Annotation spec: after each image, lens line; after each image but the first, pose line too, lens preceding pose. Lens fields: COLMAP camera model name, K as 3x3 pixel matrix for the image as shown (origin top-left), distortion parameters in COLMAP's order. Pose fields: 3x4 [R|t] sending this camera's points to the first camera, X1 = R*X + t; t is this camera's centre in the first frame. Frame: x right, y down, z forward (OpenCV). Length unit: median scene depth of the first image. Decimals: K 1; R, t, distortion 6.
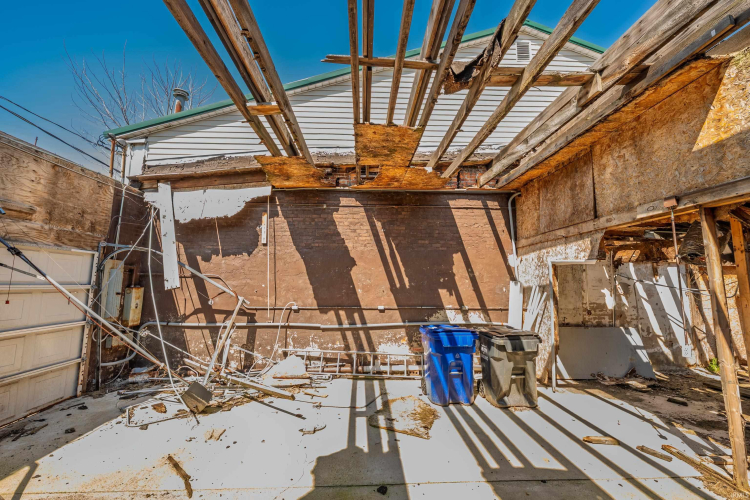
lens RADIAL K [[296.7, 0, 371.3], [0, 296.7, 248.5], [0, 0, 1]] dist [-0.001641, -0.000117]
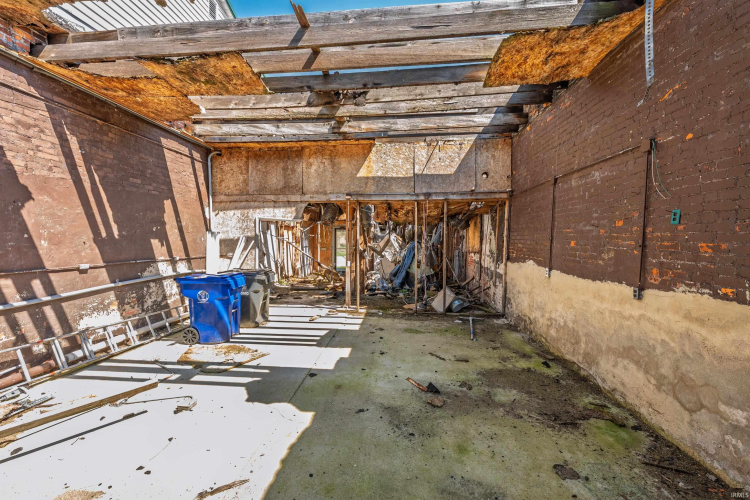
lens RADIAL K [[299.2, 0, 374.0], [0, 299.2, 248.6], [0, 0, 1]] dist [0.000938, 0.000135]
pose [[0.126445, -0.037702, 0.991257, -0.567403], [-0.119774, 0.991386, 0.052985, 0.040819], [-0.984716, -0.125426, 0.120840, 0.260219]]
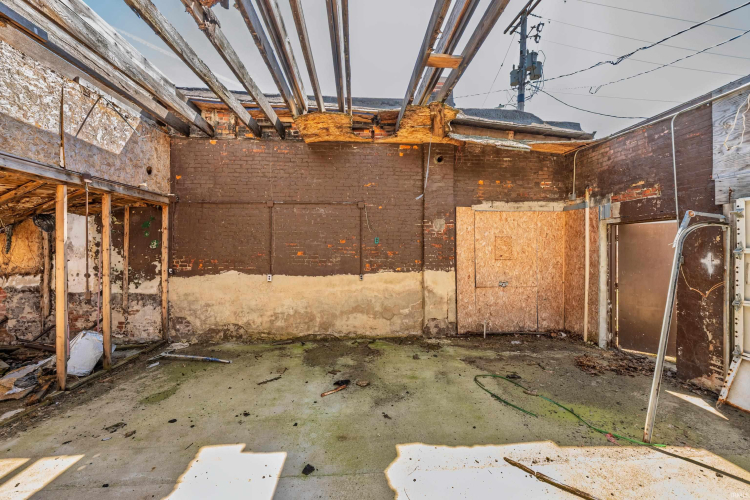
lens RADIAL K [[299.2, 0, 374.0], [0, 299.2, 248.6], [0, 0, 1]] dist [0.000938, 0.000135]
pose [[-0.999459, -0.002843, -0.032776, -0.052874], [0.000866, 0.993641, -0.112587, 0.103346], [0.032888, -0.112555, -0.993101, 0.858496]]
